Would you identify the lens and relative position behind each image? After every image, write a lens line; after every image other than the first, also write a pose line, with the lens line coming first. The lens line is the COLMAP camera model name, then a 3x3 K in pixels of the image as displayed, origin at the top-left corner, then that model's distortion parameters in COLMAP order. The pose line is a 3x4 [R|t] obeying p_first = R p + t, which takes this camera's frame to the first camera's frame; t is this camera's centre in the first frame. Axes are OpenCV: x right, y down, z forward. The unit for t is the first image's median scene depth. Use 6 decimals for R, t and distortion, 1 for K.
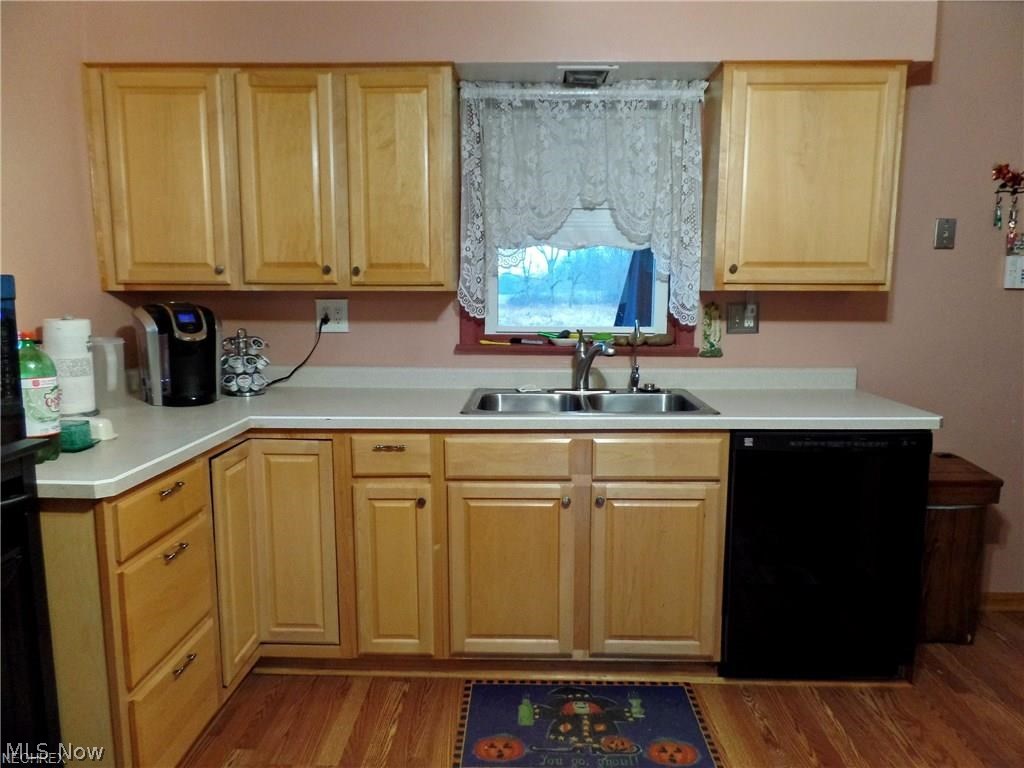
lens RADIAL K [[698.8, 0, 509.7], [0, 698.8, 388.4], [0, 0, 1]] dist [-0.010584, -0.001218]
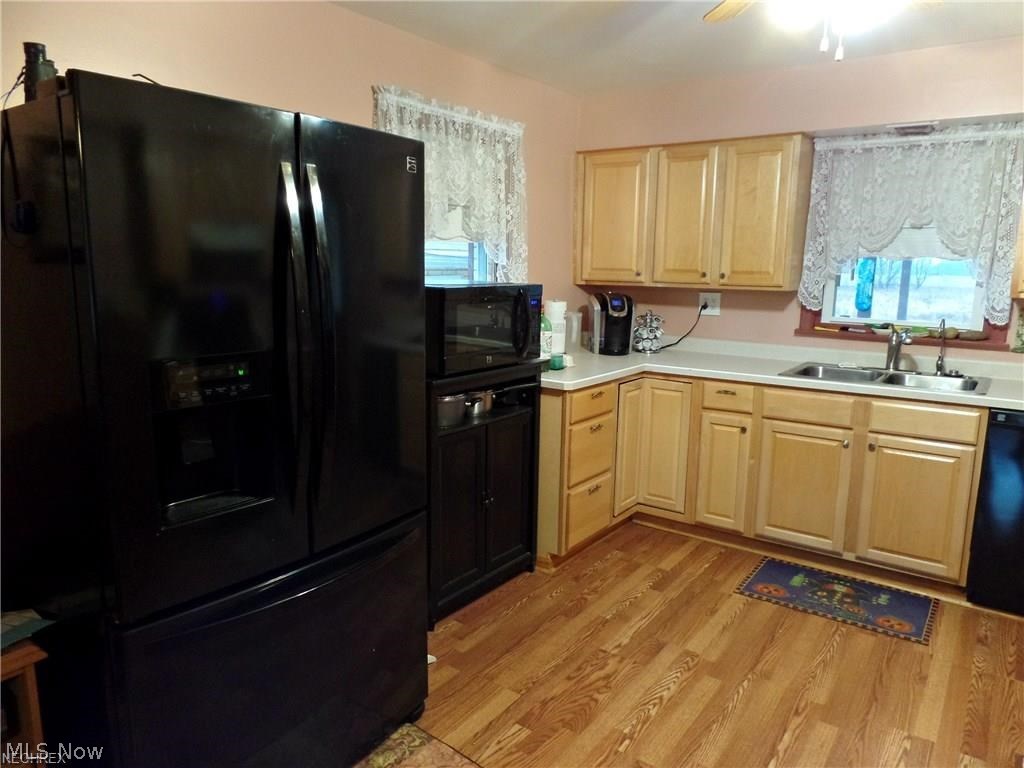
lens RADIAL K [[698.8, 0, 510.9], [0, 698.8, 384.7], [0, 0, 1]] dist [-0.010584, -0.001218]
pose [[0.823402, 0.105686, -0.557530, 0.278806], [-0.090379, 0.994386, 0.055020, 0.025185], [0.560215, 0.005085, 0.828331, -0.521980]]
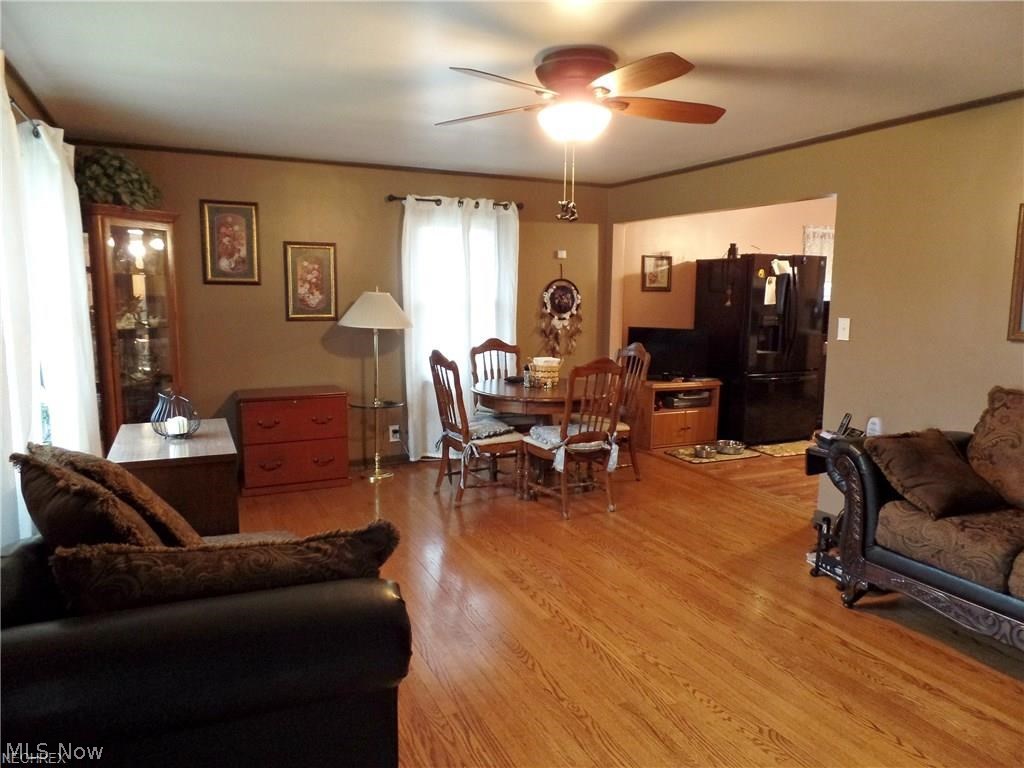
lens RADIAL K [[698.8, 0, 510.9], [0, 698.8, 384.3], [0, 0, 1]] dist [-0.010584, -0.001218]
pose [[0.448544, 0.116215, -0.886173, 1.247245], [-0.130232, 0.989426, 0.063838, 0.209025], [0.884222, 0.086774, 0.458936, -1.725142]]
